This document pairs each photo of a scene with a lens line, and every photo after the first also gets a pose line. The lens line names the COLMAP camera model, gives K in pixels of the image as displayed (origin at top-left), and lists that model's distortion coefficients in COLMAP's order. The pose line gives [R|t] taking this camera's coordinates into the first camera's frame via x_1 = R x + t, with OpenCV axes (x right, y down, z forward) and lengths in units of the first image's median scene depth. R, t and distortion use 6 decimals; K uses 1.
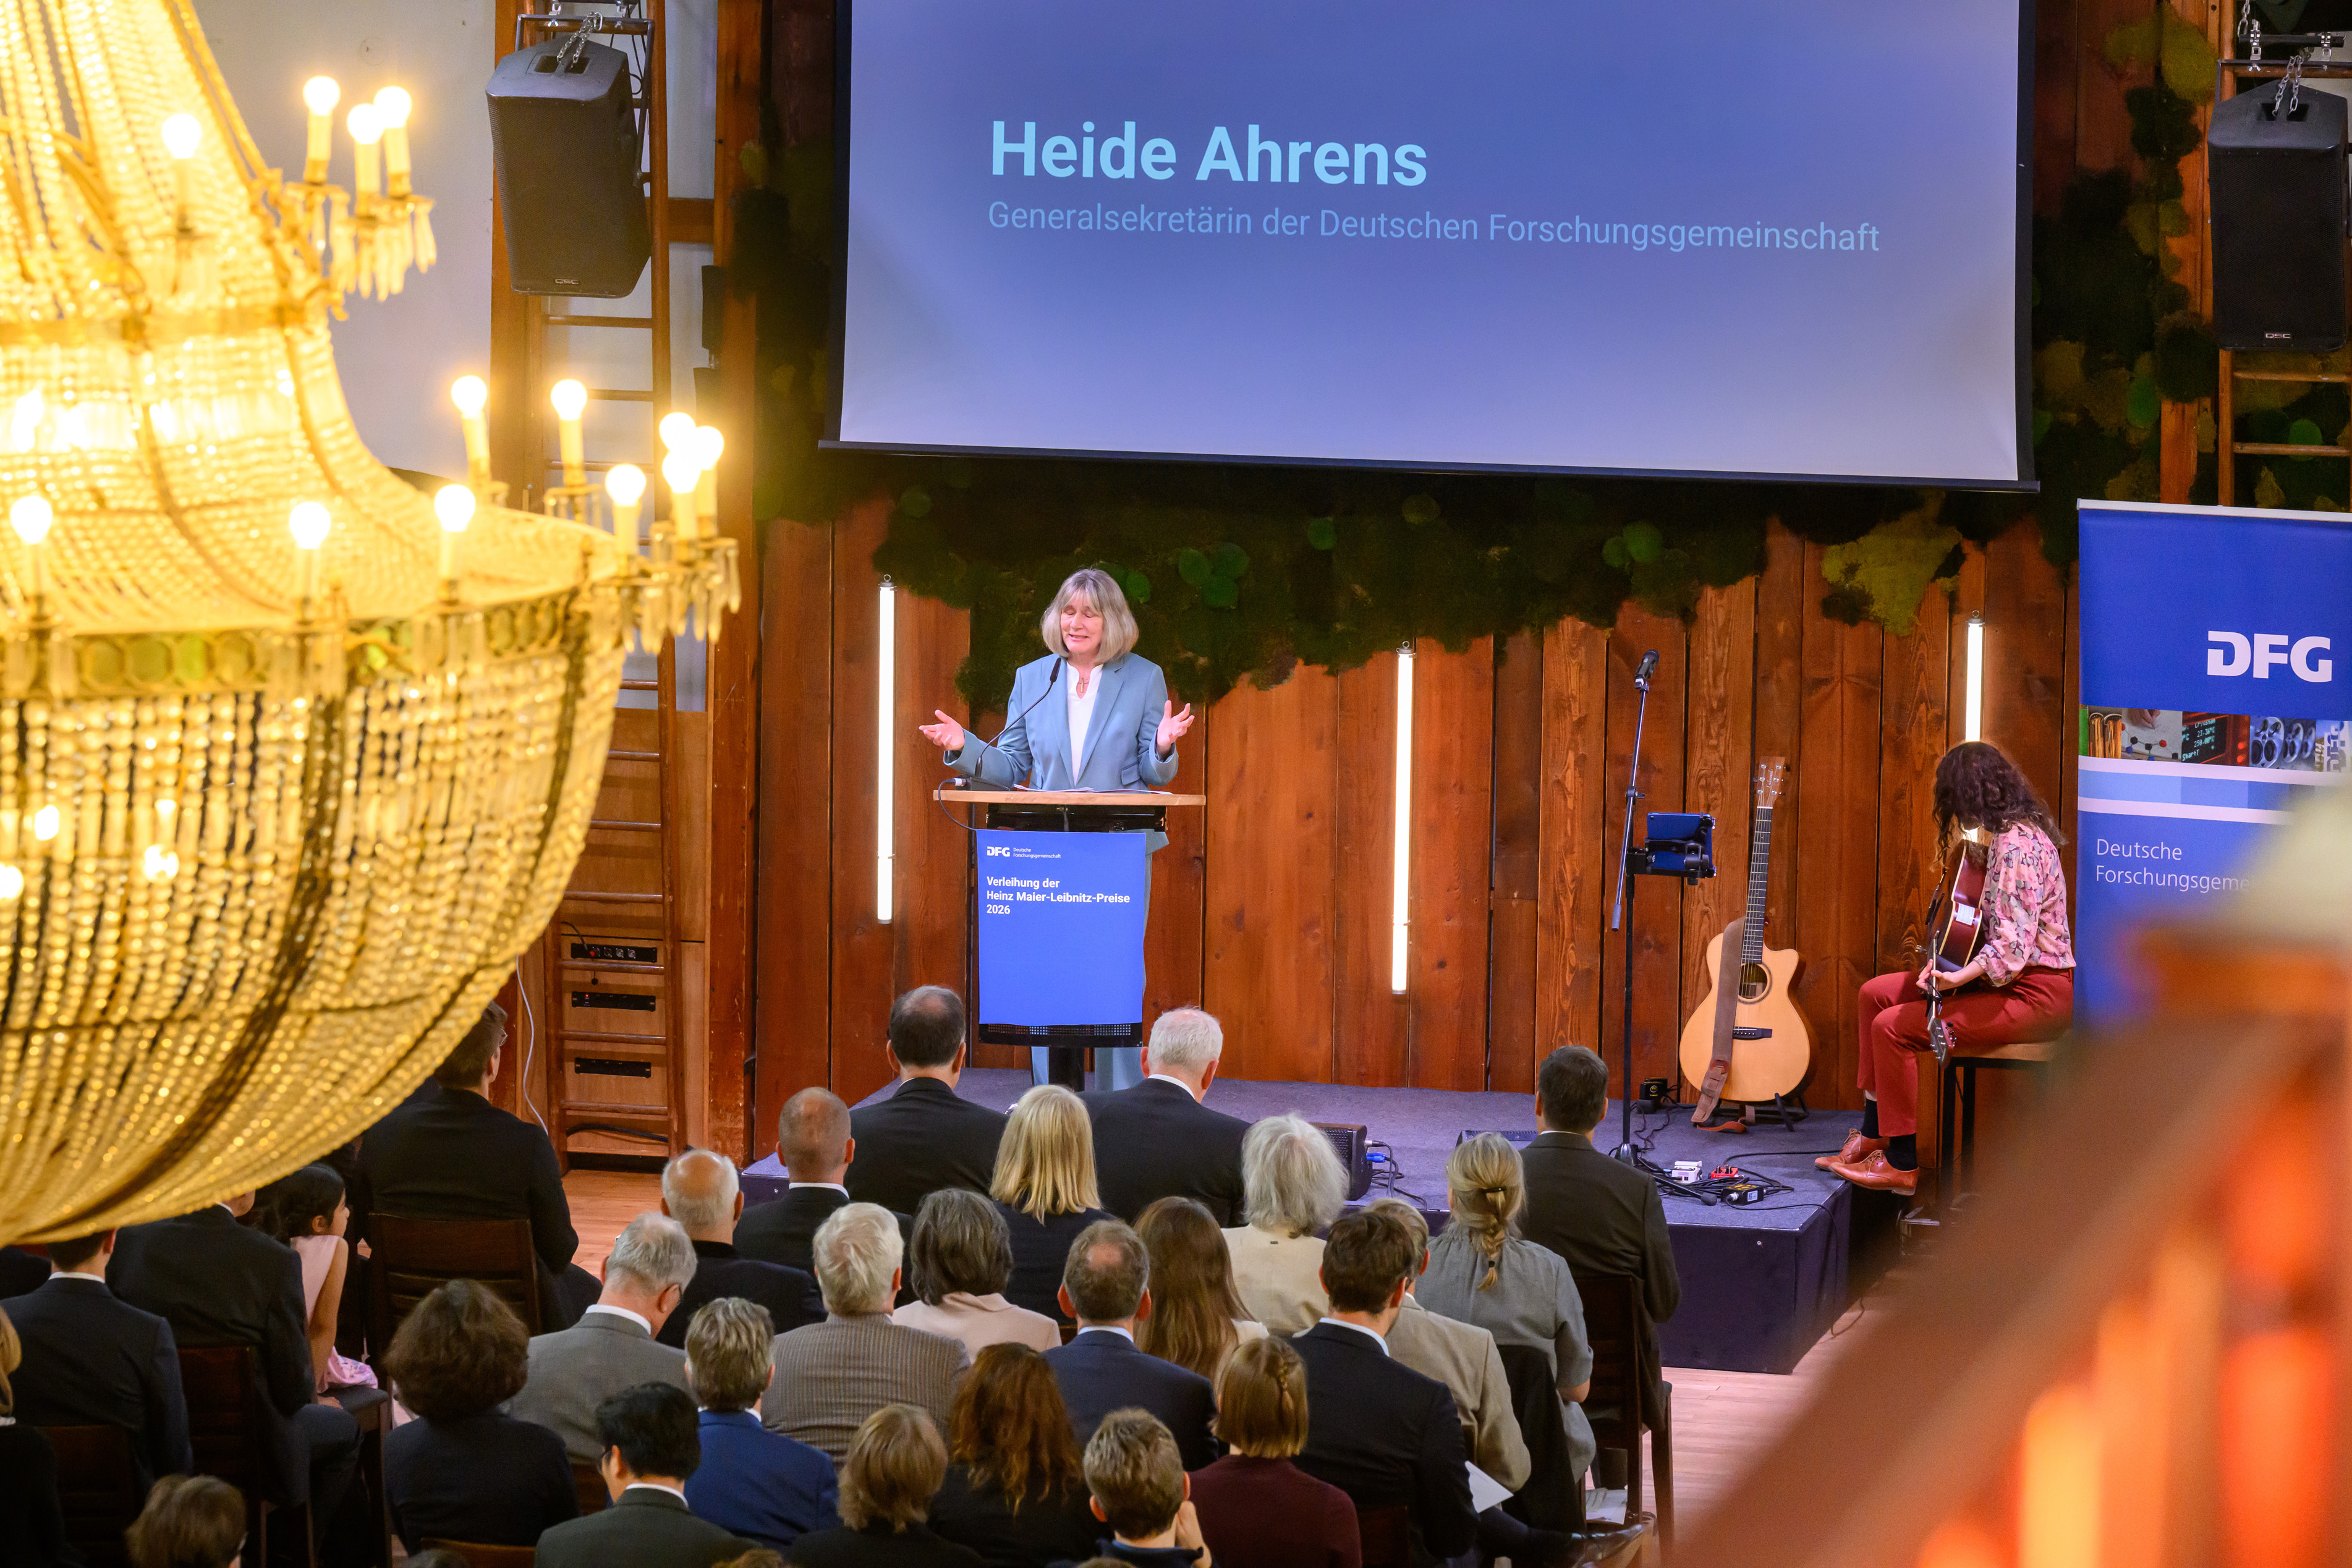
lens RADIAL K [[9992.1, 0, 1176.0], [0, 9992.1, 784.0], [0, 0, 1]] dist [-0.344867, -3.761558]
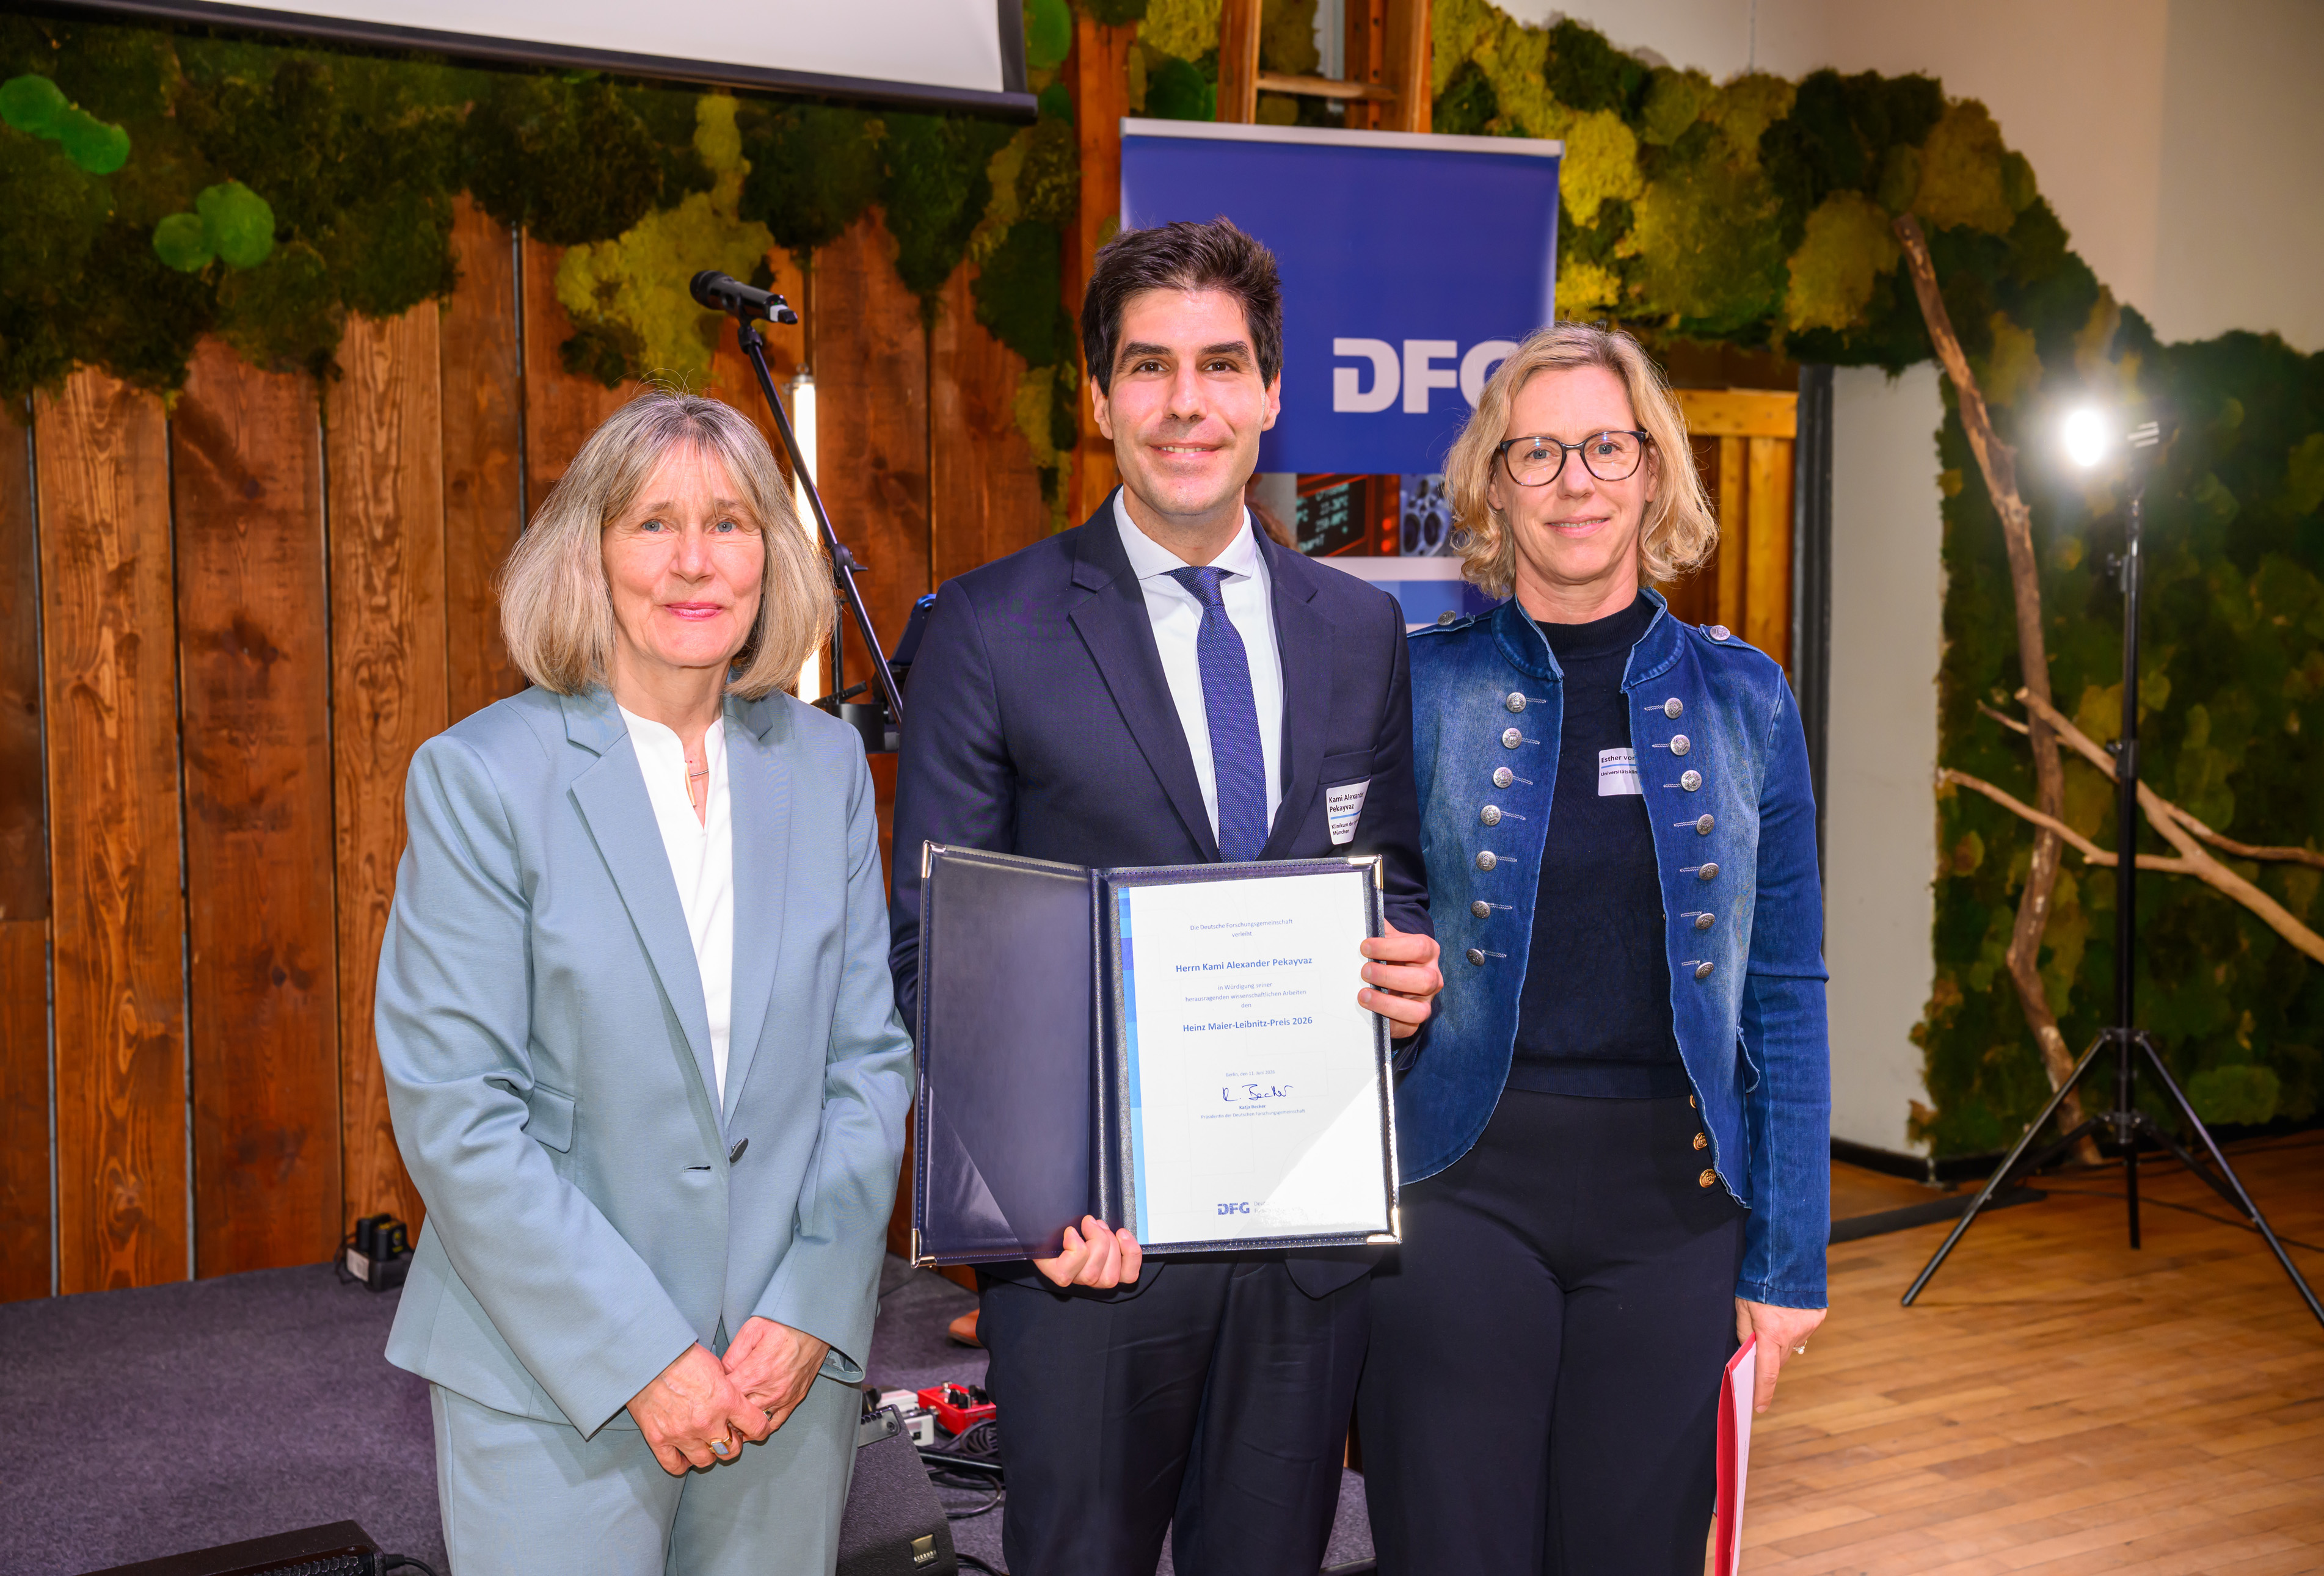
lens RADIAL K [[2870.3, 0, 1155.7], [0, 2870.3, 773.5], [0, 0, 1]] dist [0.078581, 0.282760]
pose [[0.715406, -0.062917, 0.695870, -0.028610], [0.104799, 0.994333, -0.017838, 0.012958], [-0.690804, 0.085688, 0.717946, 0.856105]]
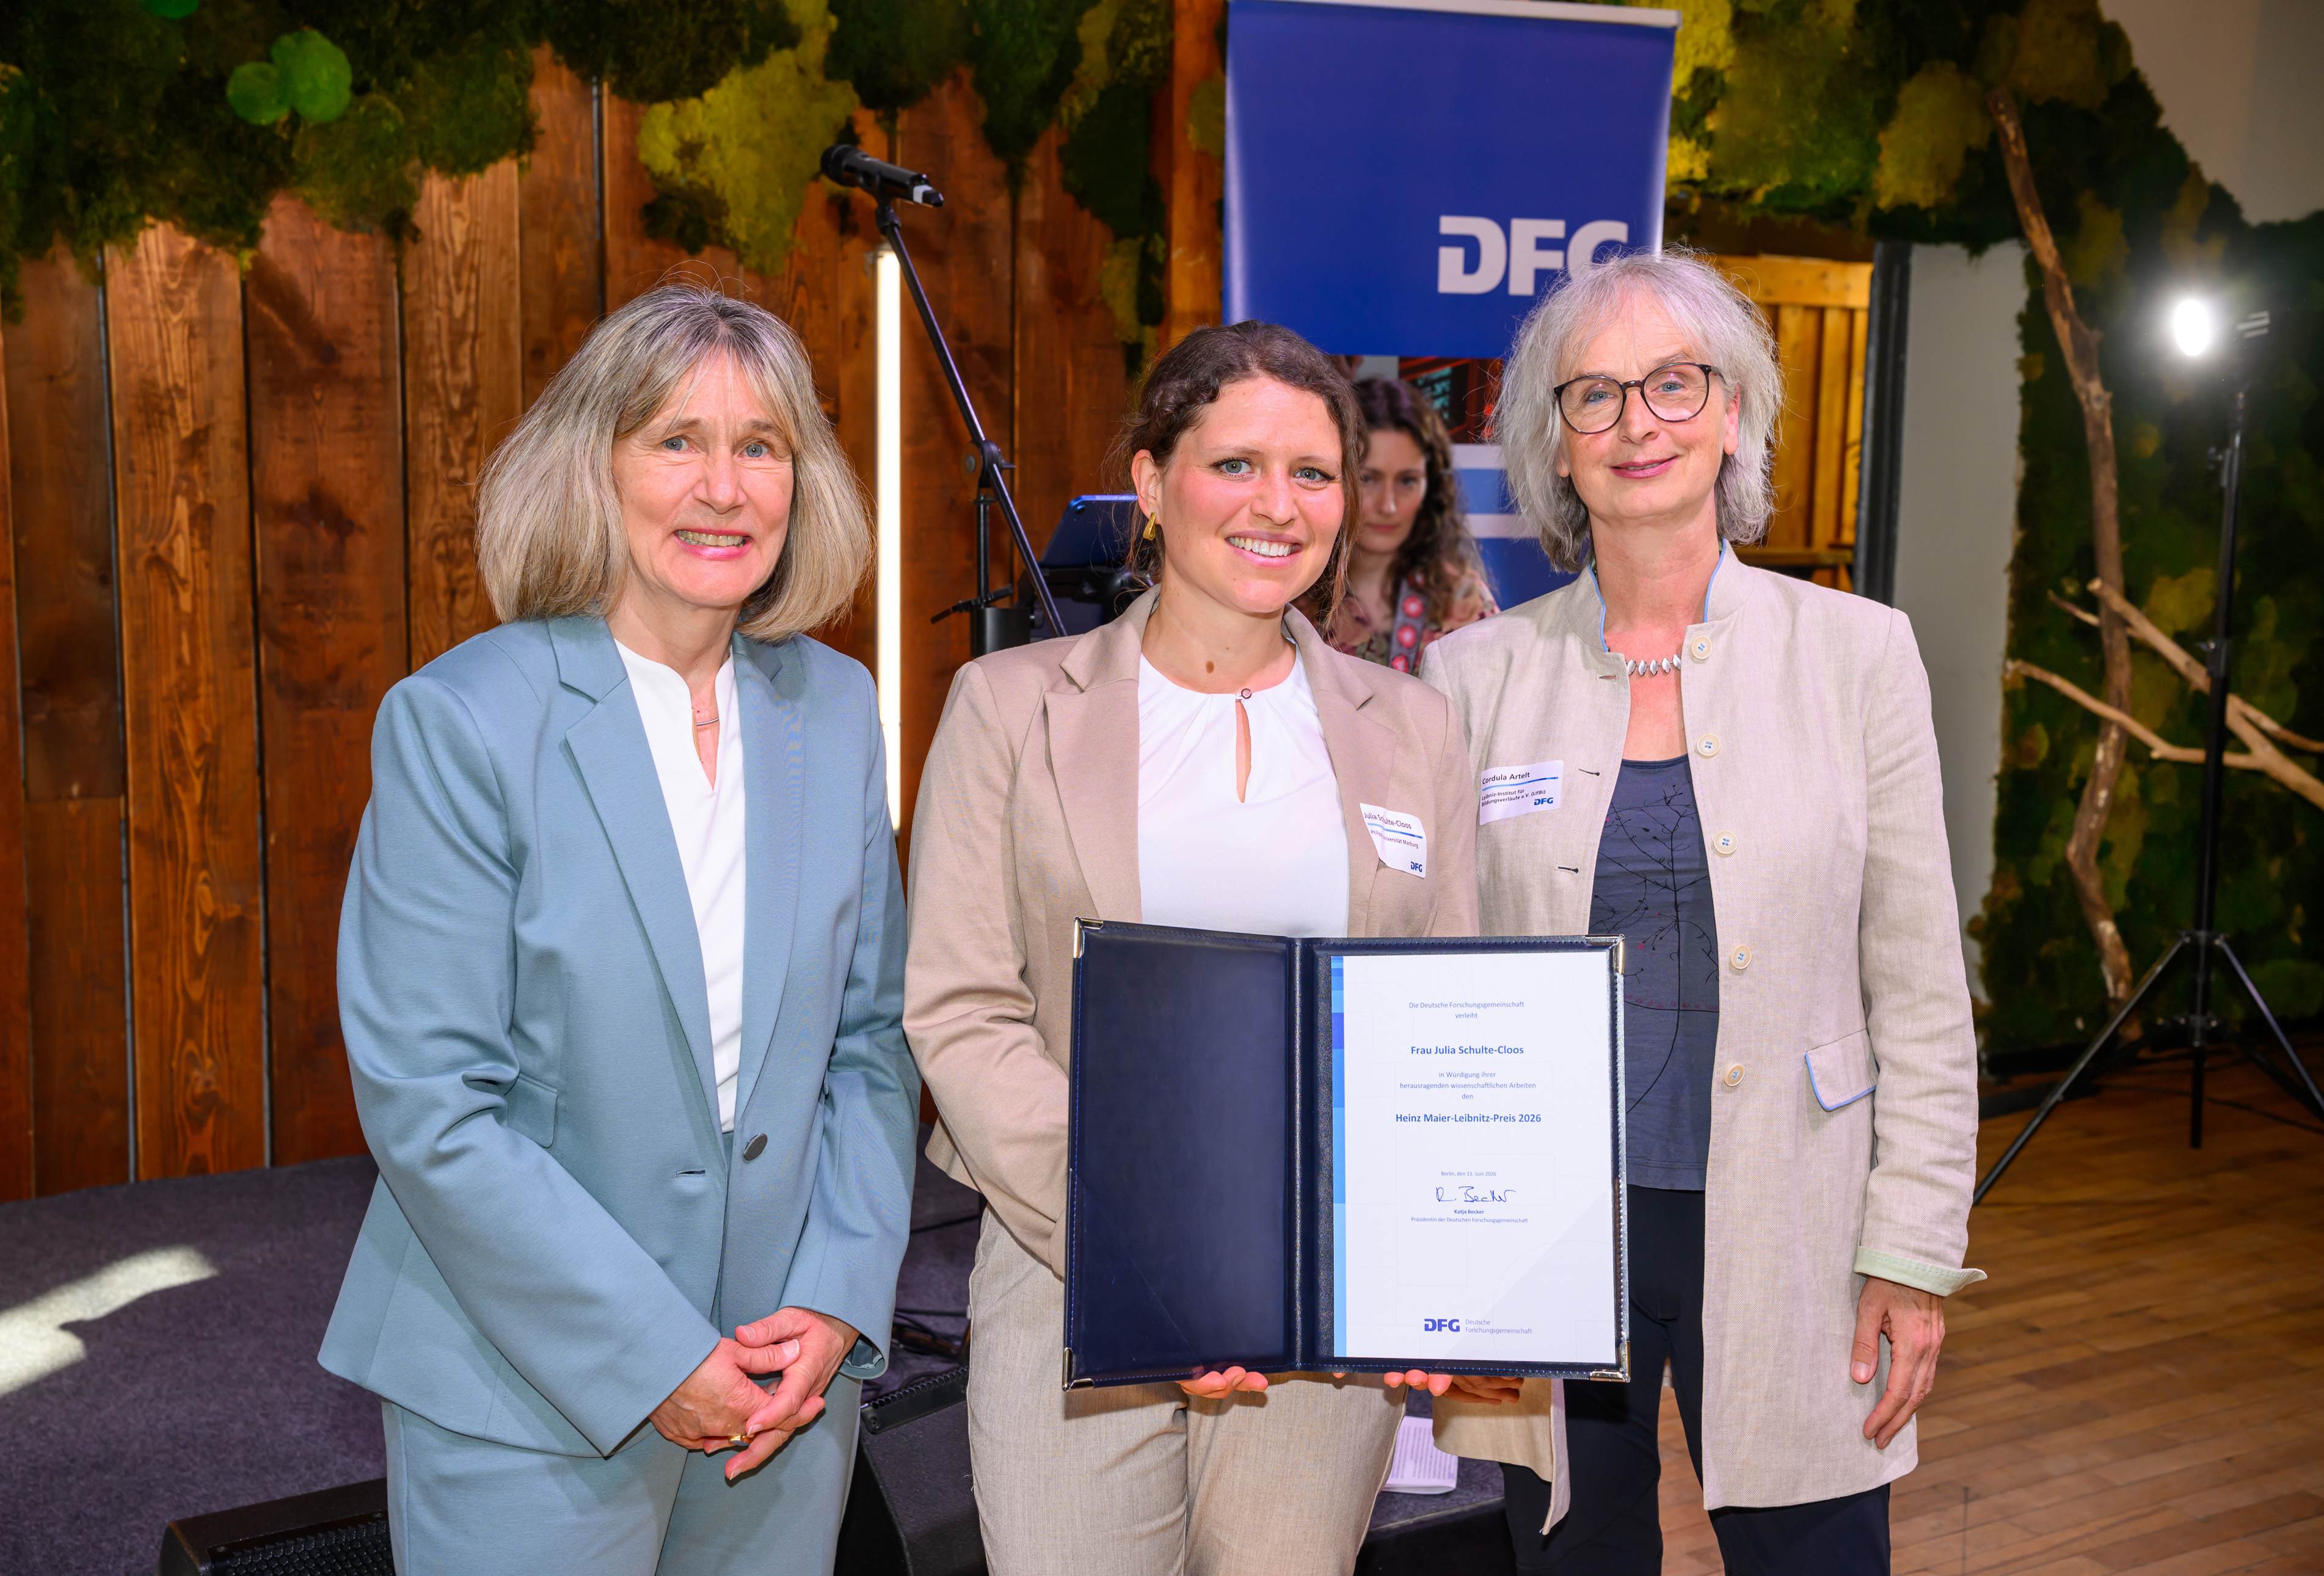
lens RADIAL K [[2871.2, 0, 1162.0], [0, 2871.2, 788.0], [0, 0, 1]] dist [0.073086, 0.301184]
pose [[0.706405, -0.091077, 0.701923, -0.030921], [0.087508, 0.995316, 0.041079, 0.009791], [-0.702377, 0.032406, 0.711067, 0.863924]]
